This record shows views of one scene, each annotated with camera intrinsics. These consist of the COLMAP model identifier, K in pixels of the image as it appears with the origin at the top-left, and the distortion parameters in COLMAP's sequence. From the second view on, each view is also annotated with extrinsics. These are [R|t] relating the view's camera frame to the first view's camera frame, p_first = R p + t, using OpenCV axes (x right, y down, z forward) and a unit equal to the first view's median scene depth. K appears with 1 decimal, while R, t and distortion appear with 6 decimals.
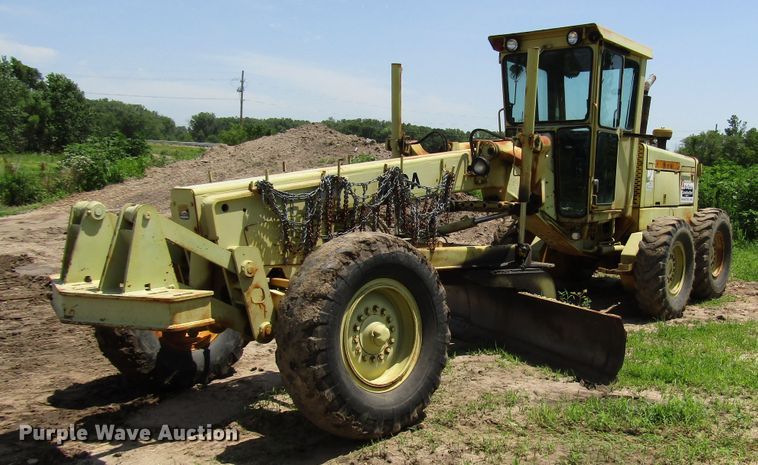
lens RADIAL K [[711.2, 0, 461.5], [0, 711.2, 263.4], [0, 0, 1]] dist [0.005491, 0.000000]
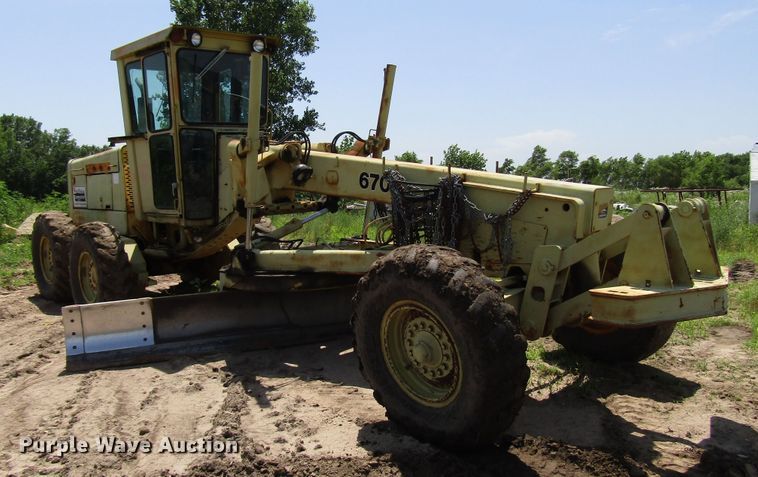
lens RADIAL K [[697.2, 0, 371.7], [0, 697.2, 238.5], [0, 0, 1]] dist [0.008207, 0.000000]
pose [[0.196203, -0.122353, 0.972900, -0.802629], [0.156453, 0.983380, 0.092120, -0.098788], [-0.968002, 0.134139, 0.212084, 0.617375]]
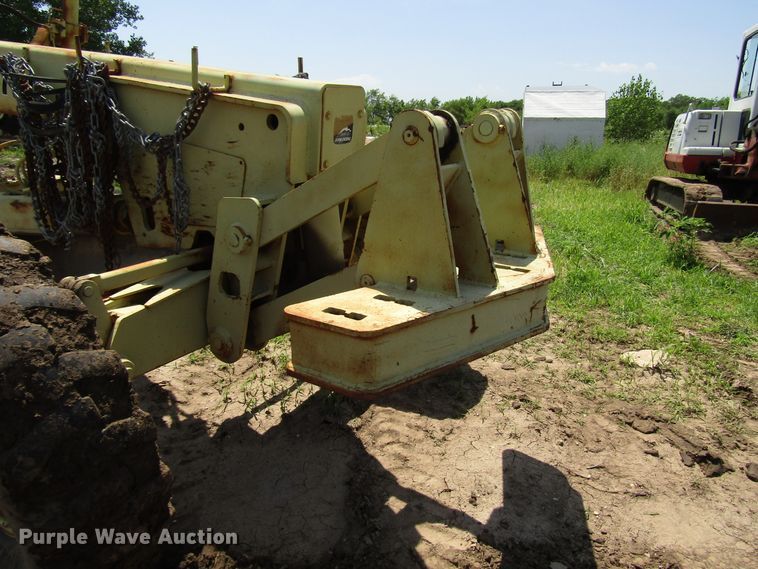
lens RADIAL K [[545.5, 0, 379.8], [0, 545.5, 282.5], [0, 0, 1]] dist [-0.012494, 0.012881]
pose [[-0.066296, -0.329399, 0.941860, -0.460743], [0.121797, 0.934207, 0.335296, -0.055288], [-0.990339, 0.136944, -0.021814, 0.551553]]
